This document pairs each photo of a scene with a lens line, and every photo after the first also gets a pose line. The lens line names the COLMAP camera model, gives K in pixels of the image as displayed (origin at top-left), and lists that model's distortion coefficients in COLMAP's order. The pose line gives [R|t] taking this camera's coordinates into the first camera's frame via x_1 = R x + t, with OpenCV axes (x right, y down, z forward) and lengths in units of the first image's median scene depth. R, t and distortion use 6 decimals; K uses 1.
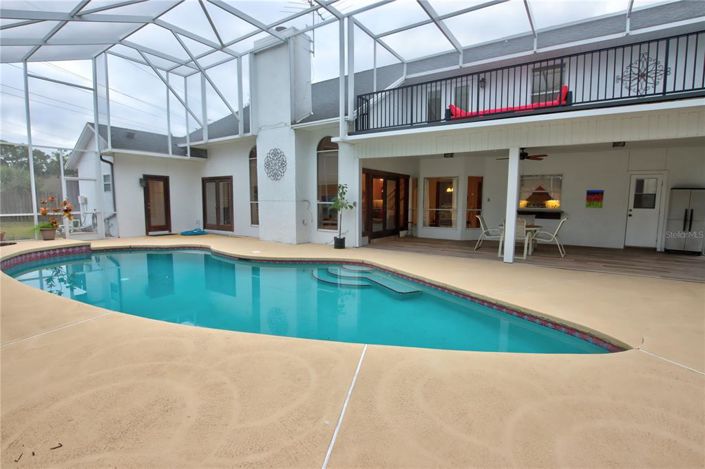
lens RADIAL K [[335.9, 0, 354.6], [0, 335.9, 235.6], [0, 0, 1]] dist [-0.028440, 0.003209]
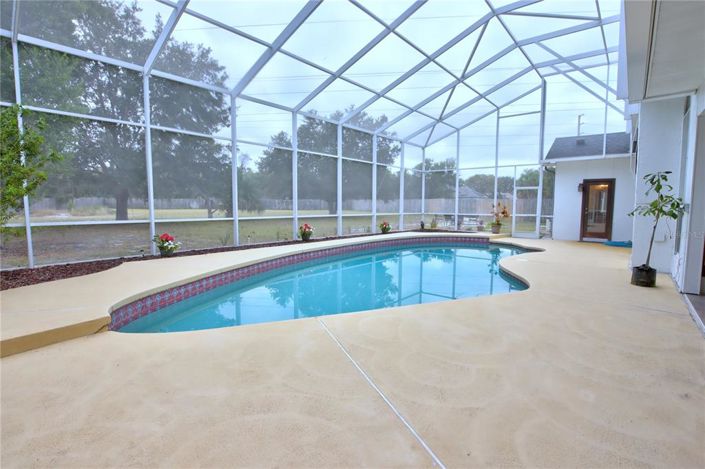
lens RADIAL K [[335.9, 0, 351.6], [0, 335.9, 234.6], [0, 0, 1]] dist [-0.028440, 0.003209]
pose [[-0.108255, 0.077622, -0.991088, 0.430460], [-0.110059, 0.989883, 0.089549, -0.033449], [0.988012, 0.118773, -0.098617, 0.434465]]
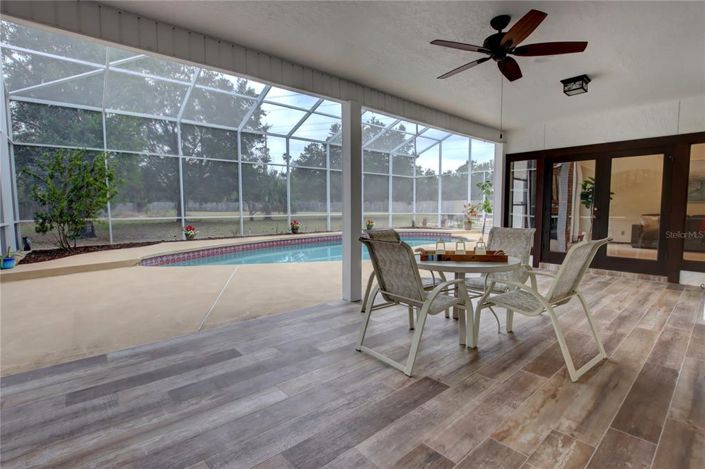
lens RADIAL K [[335.9, 0, 355.7], [0, 335.9, 233.7], [0, 0, 1]] dist [-0.028440, 0.003209]
pose [[-0.260029, 0.067615, -0.963231, 0.643140], [-0.100880, 0.990184, 0.096740, -0.058281], [0.960317, 0.122326, -0.250656, 0.717717]]
